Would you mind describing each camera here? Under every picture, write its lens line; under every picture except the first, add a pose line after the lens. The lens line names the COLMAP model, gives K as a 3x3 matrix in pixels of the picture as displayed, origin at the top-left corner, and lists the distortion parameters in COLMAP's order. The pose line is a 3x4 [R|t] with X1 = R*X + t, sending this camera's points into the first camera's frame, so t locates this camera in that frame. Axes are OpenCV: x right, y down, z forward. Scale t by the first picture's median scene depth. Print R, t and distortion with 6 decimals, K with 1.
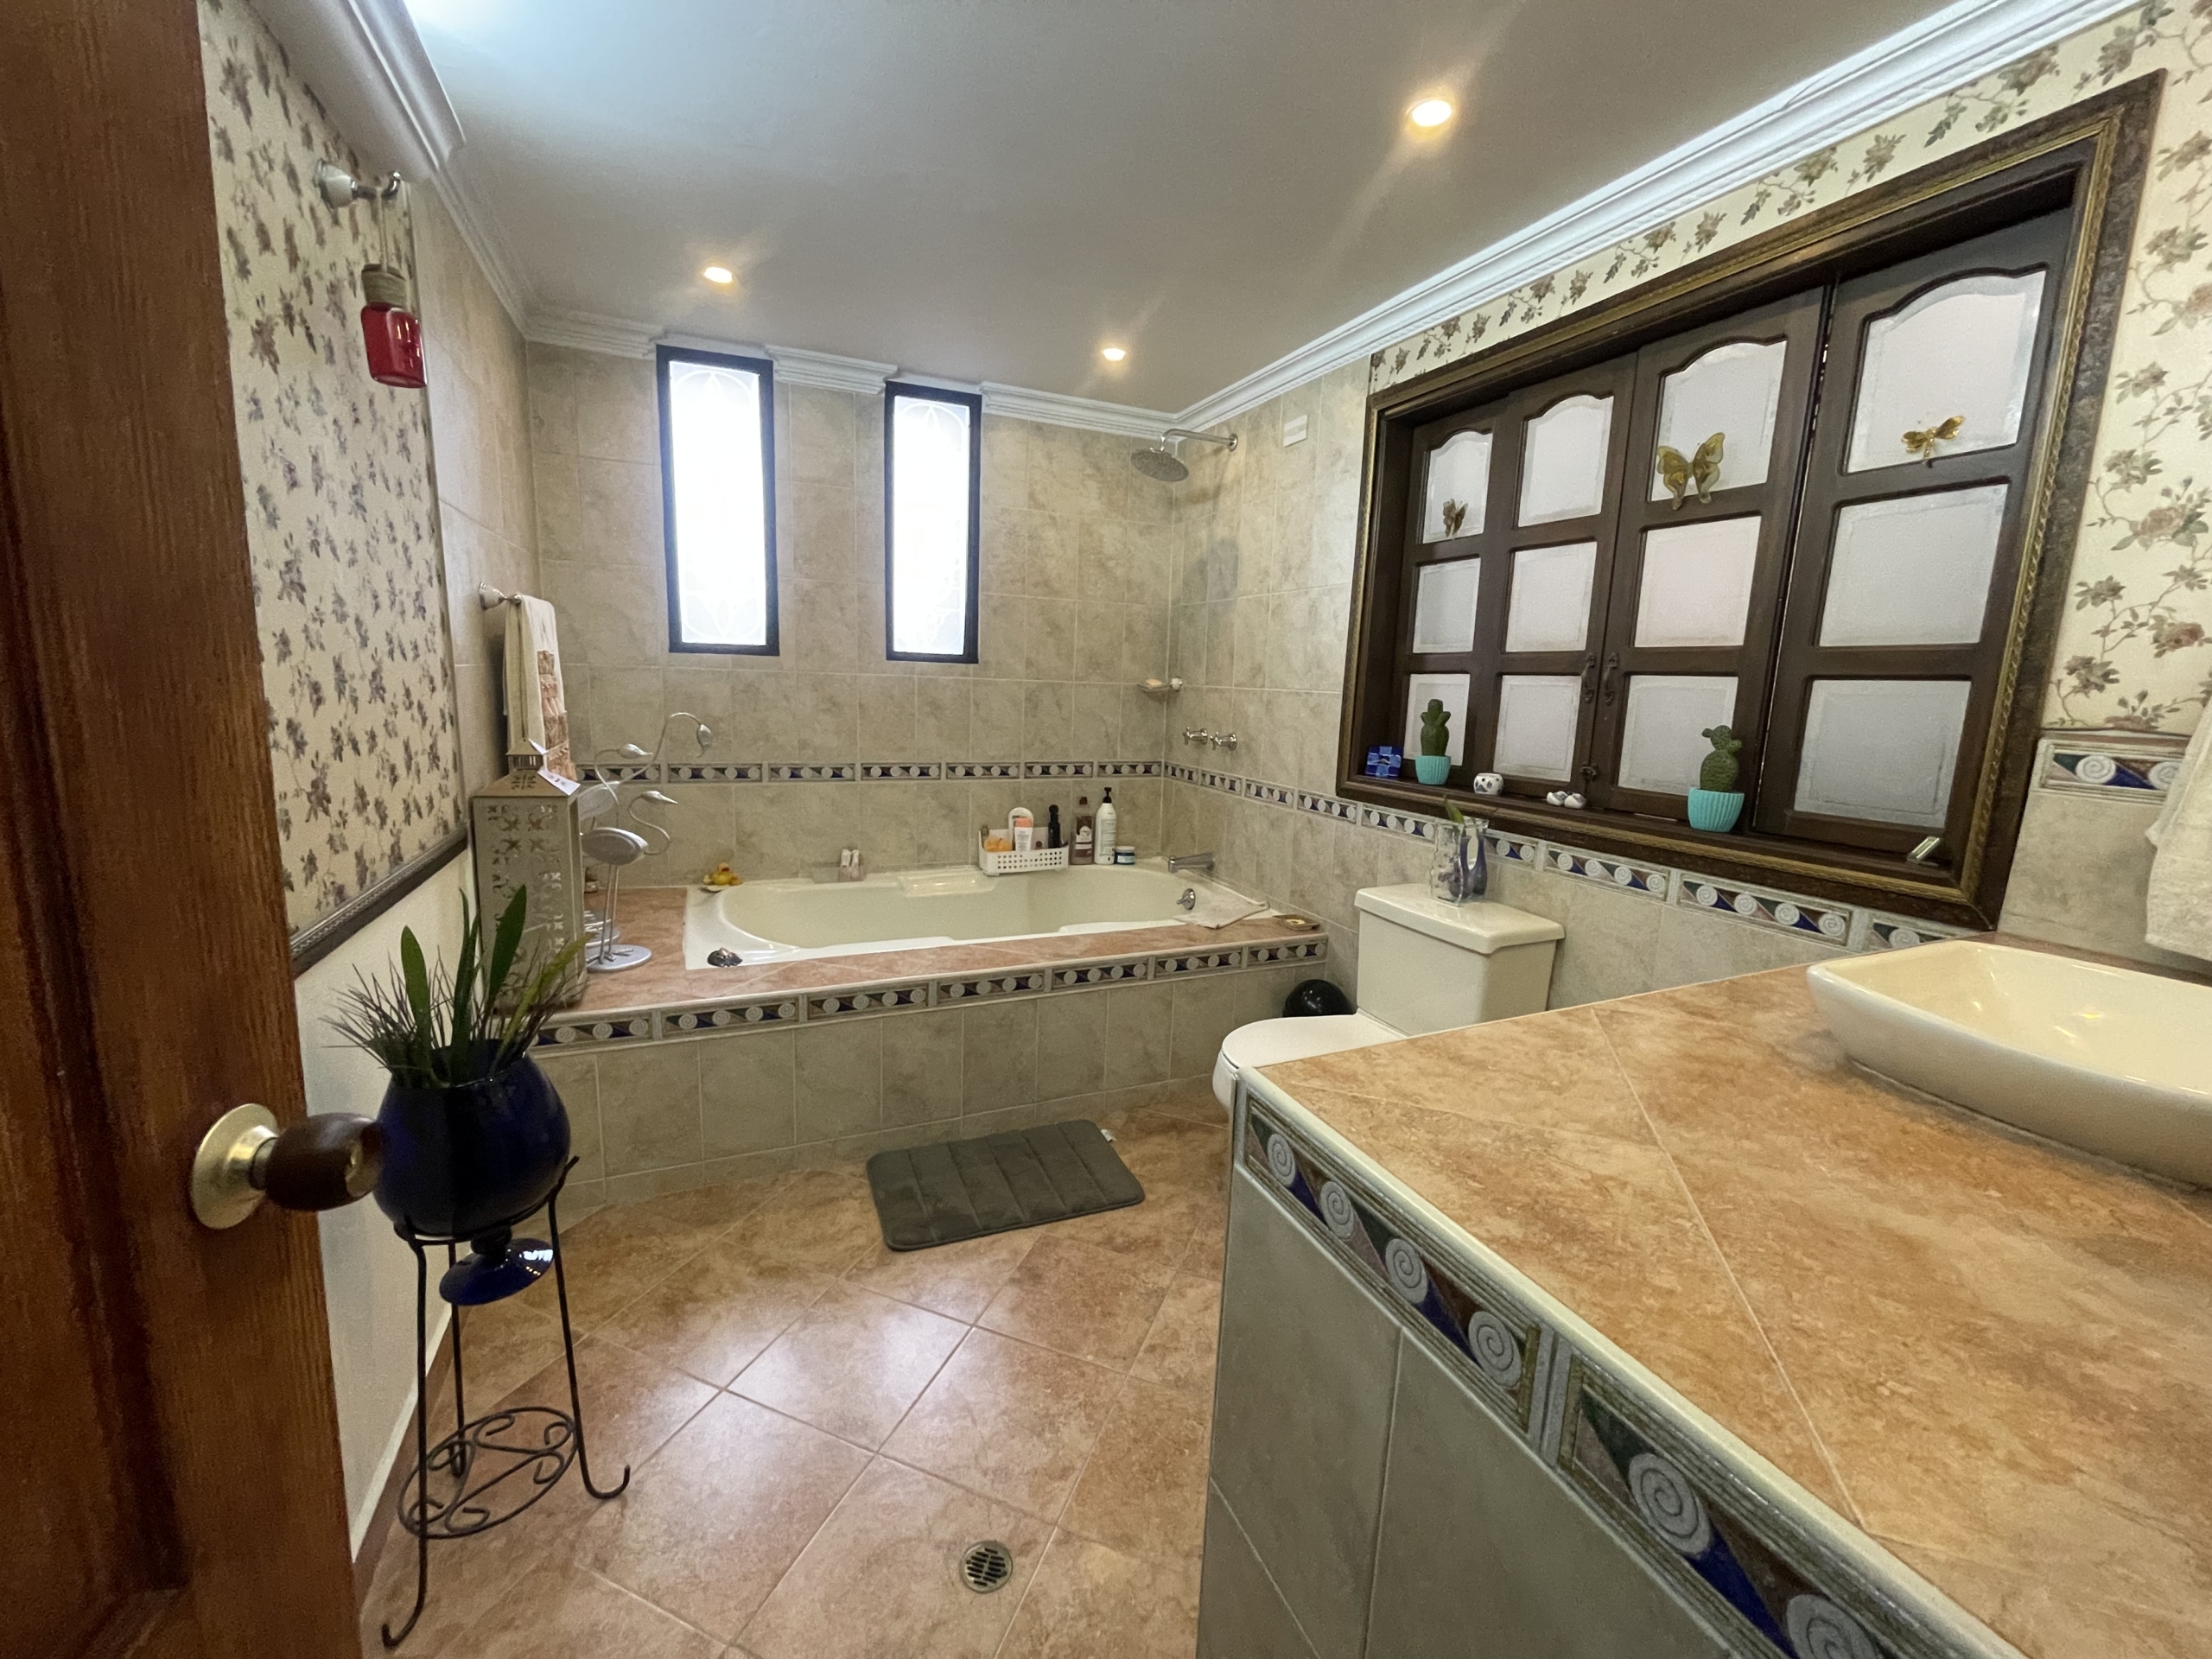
lens RADIAL K [[895.8, 0, 1093.9], [0, 895.8, 831.5], [0, 0, 1]] dist [-0.004346, 0.002287]
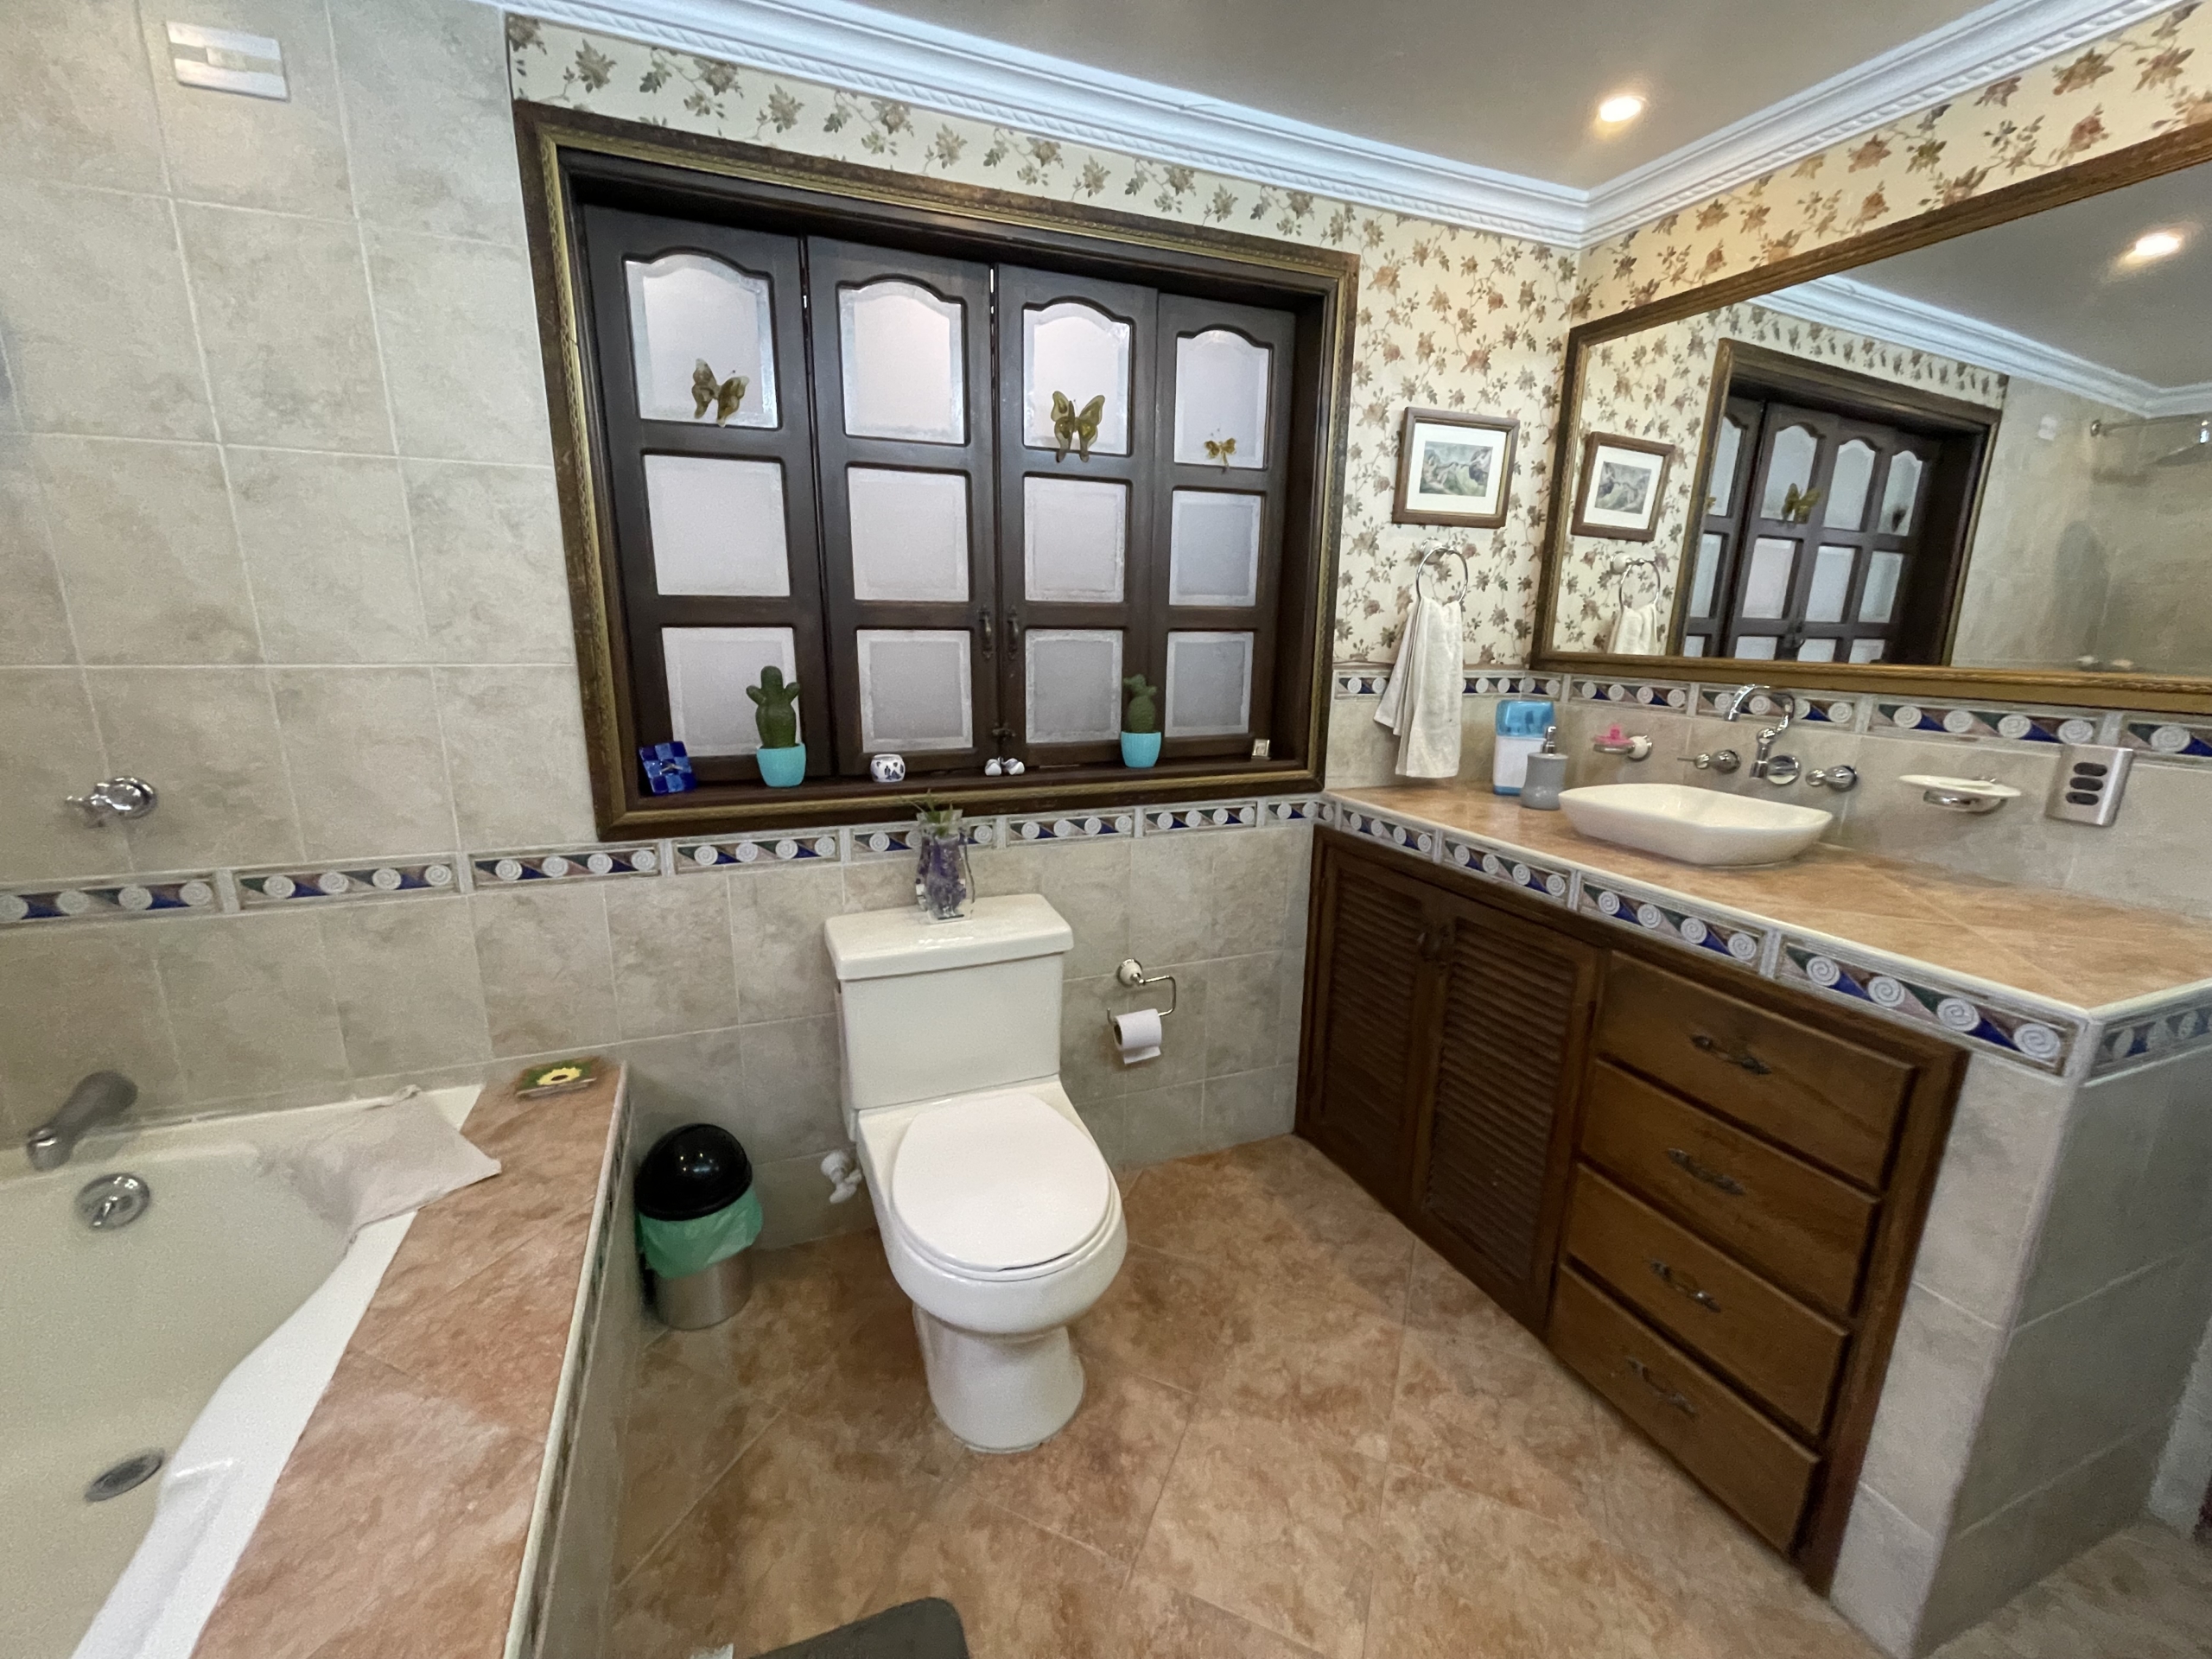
lens RADIAL K [[895.8, 0, 1068.0], [0, 895.8, 853.4], [0, 0, 1]] dist [-0.004346, 0.002287]
pose [[0.026843, -0.256651, 0.966131, -0.422519], [0.169741, 0.953615, 0.248610, -0.184587], [-0.985123, 0.157319, 0.069163, 0.965550]]
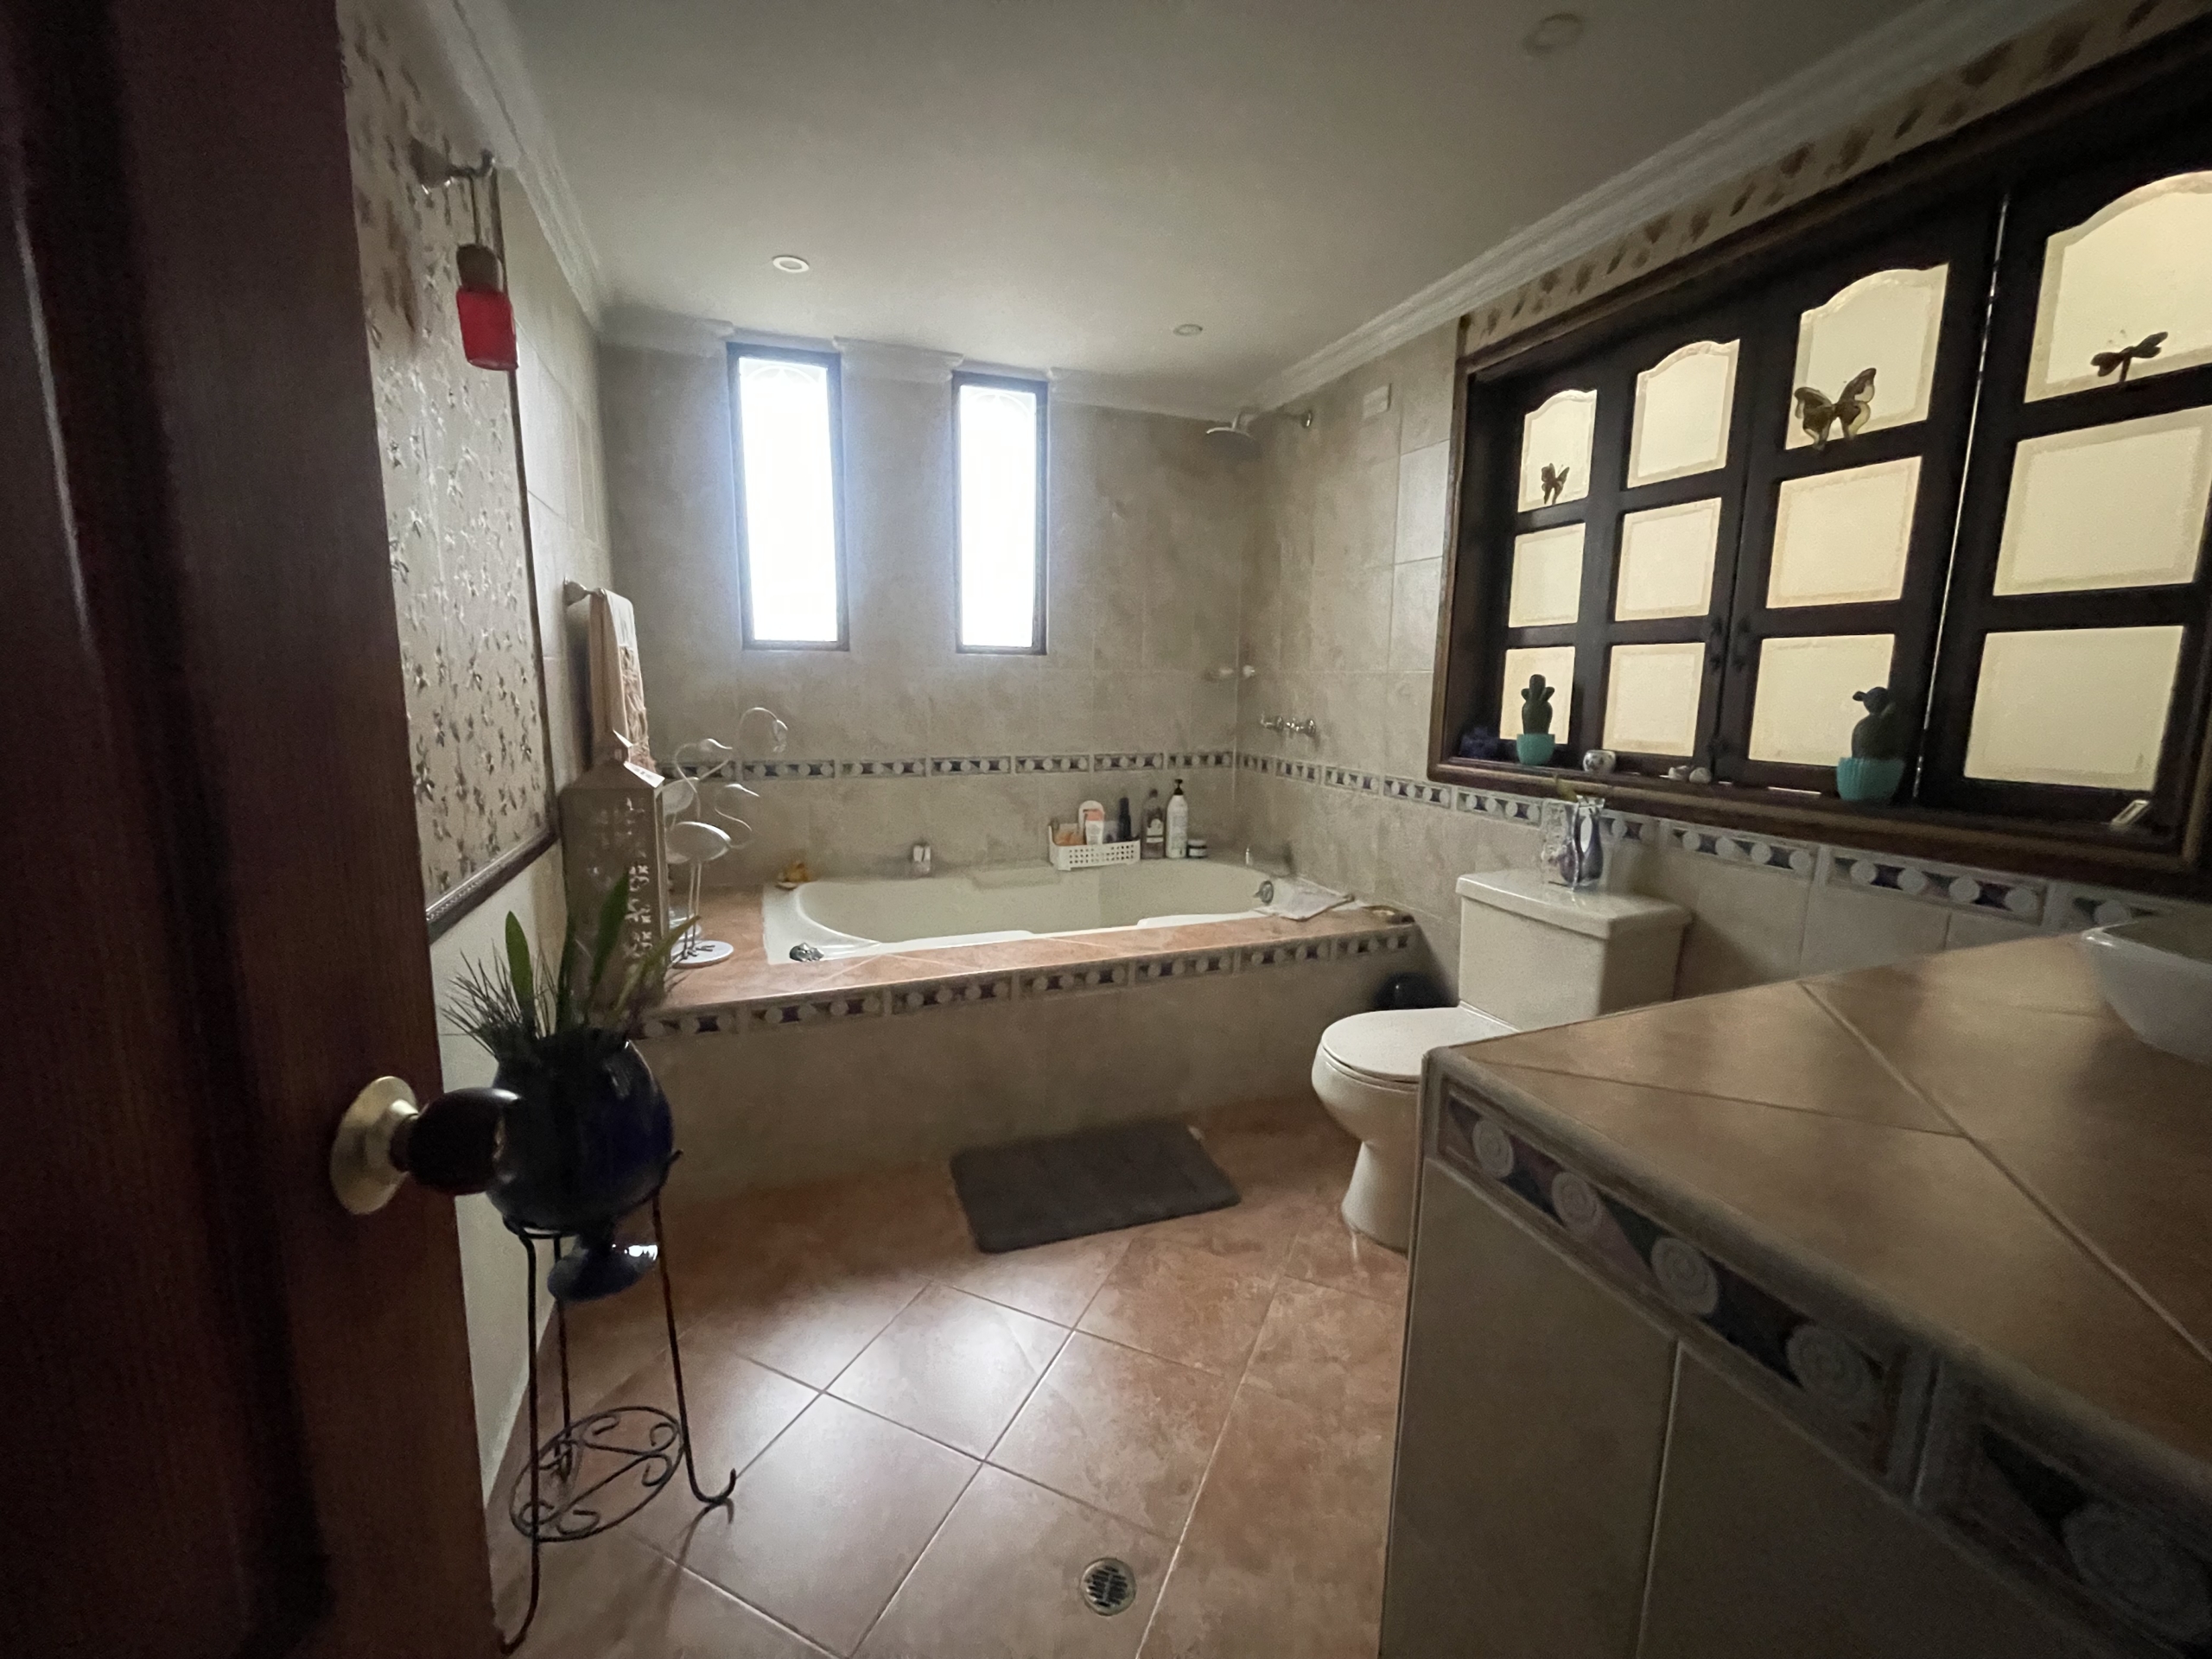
lens RADIAL K [[895.8, 0, 1094.7], [0, 895.8, 830.8], [0, 0, 1]] dist [-0.004346, 0.002287]
pose [[0.998444, -0.015062, -0.053697, -0.049400], [0.014848, 0.999880, -0.004382, 0.019636], [0.053757, 0.003578, 0.998548, 0.036604]]
